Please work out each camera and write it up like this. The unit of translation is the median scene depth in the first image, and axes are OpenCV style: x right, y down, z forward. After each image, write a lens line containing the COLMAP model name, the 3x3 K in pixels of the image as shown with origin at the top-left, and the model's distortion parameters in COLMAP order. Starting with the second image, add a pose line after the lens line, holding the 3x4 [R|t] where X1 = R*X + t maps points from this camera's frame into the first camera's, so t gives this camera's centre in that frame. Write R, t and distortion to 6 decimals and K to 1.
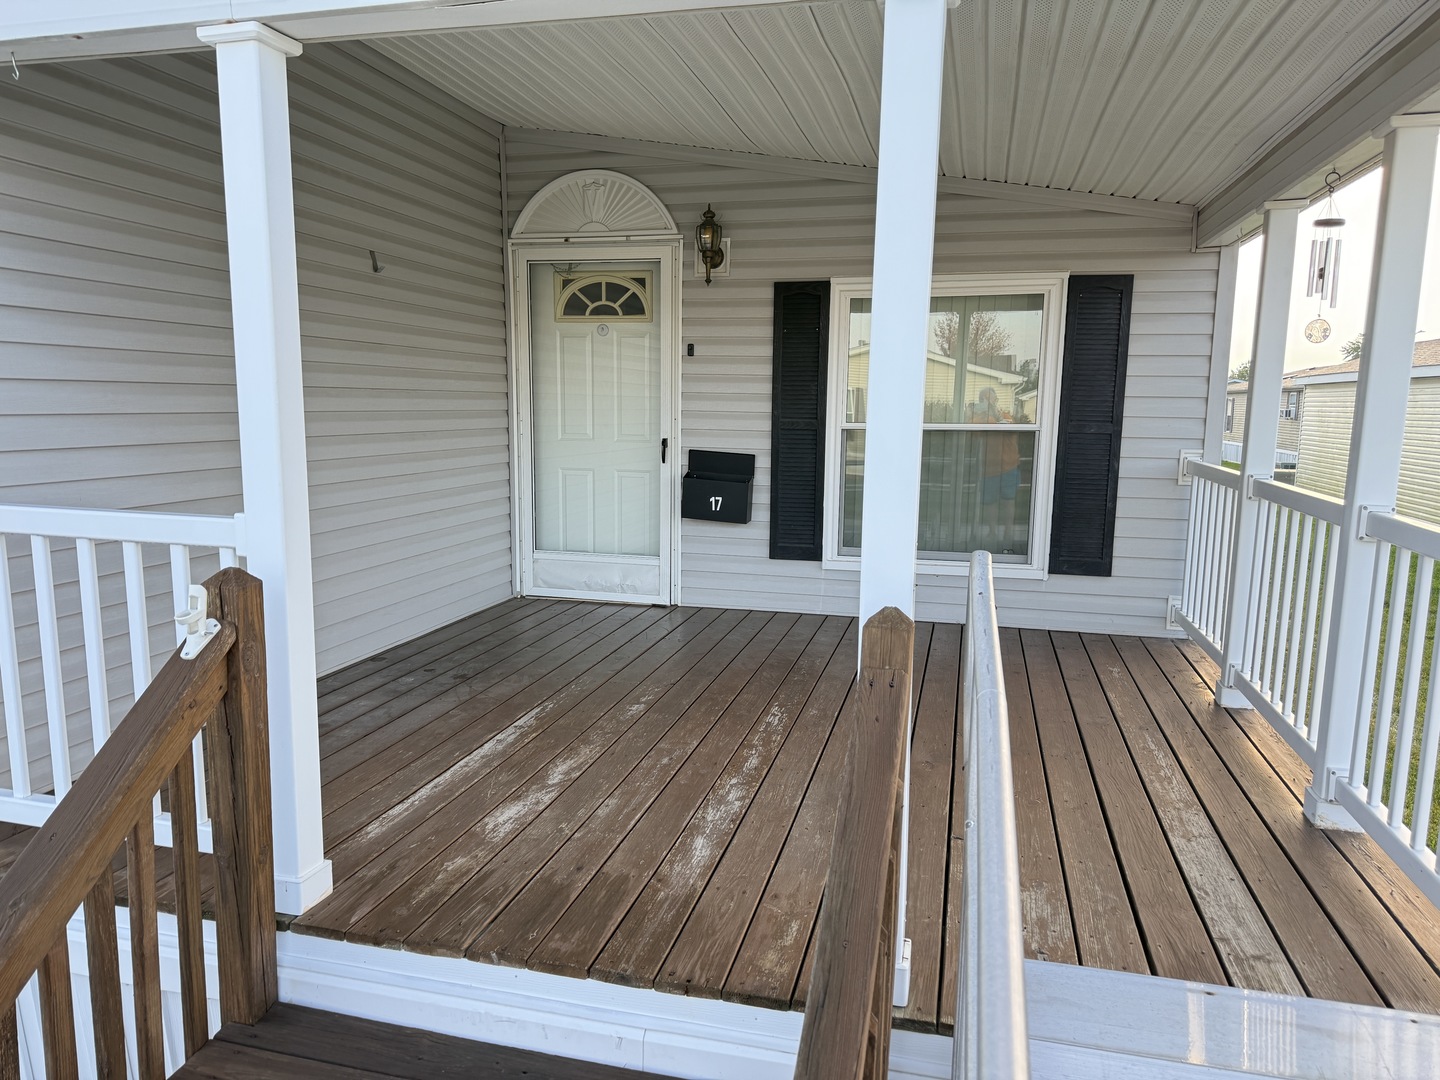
lens RADIAL K [[1004.9, 0, 727.4], [0, 1004.9, 537.7], [0, 0, 1]] dist [0.035437, -0.006251]
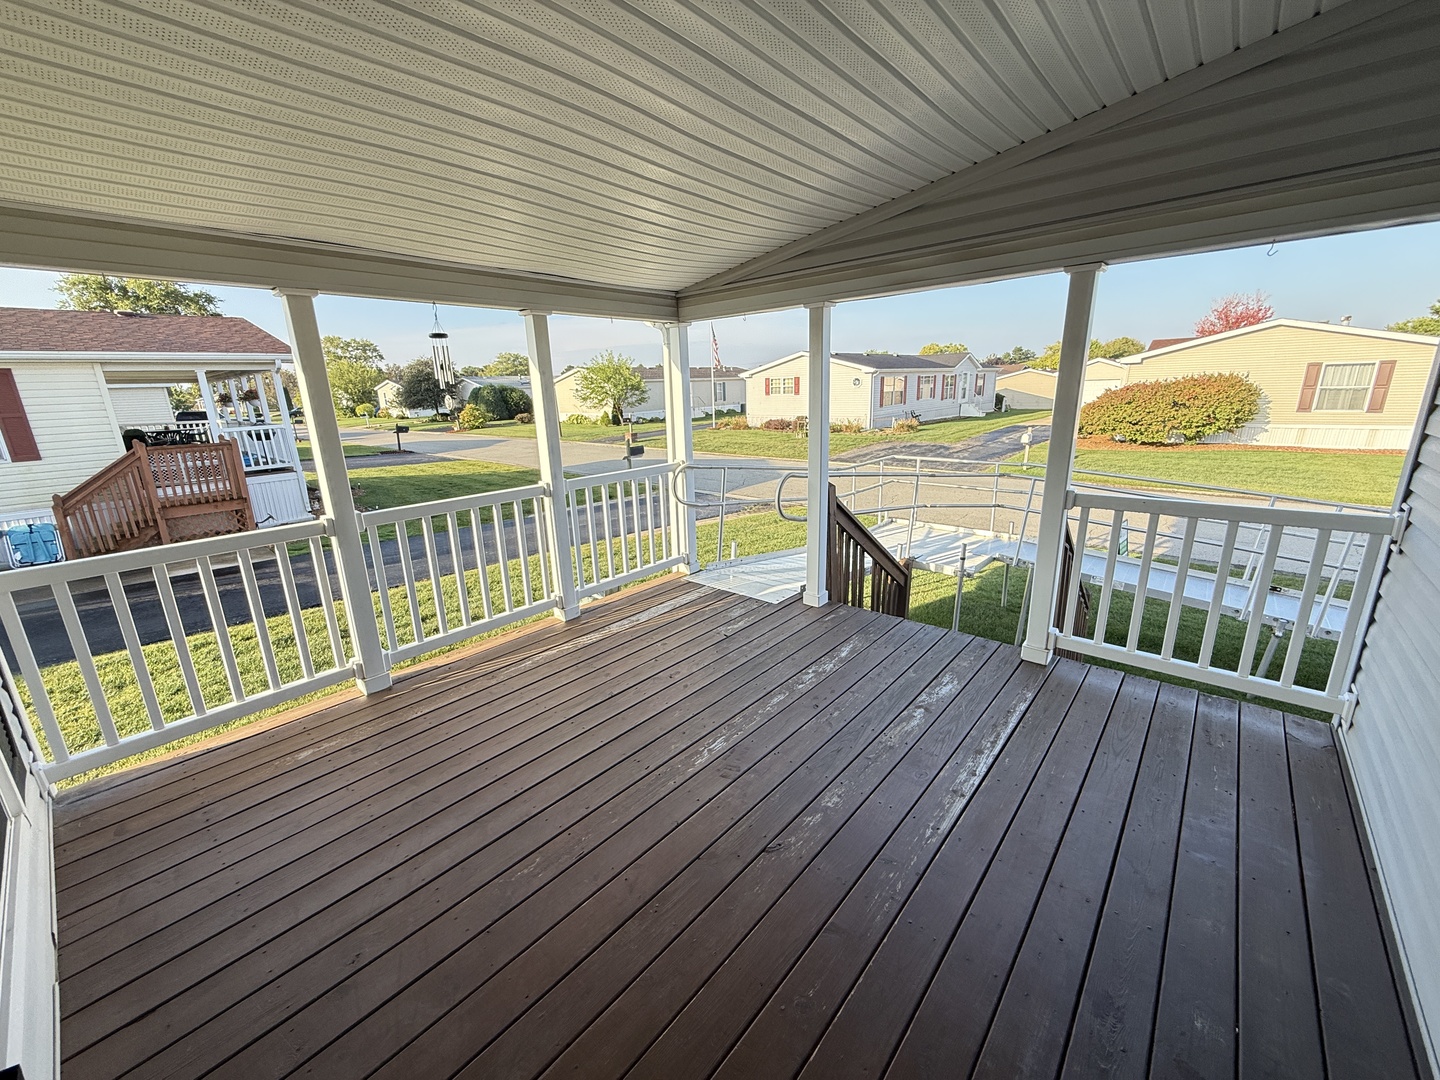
lens RADIAL K [[576.4, 0, 716.7], [0, 576.4, 547.3], [0, 0, 1]] dist [0.001060, 0.000025]
pose [[-0.889447, -0.105950, 0.444588, -0.269080], [0.084499, 0.917867, 0.387788, -0.338257], [-0.449159, 0.382484, -0.807442, 1.796928]]
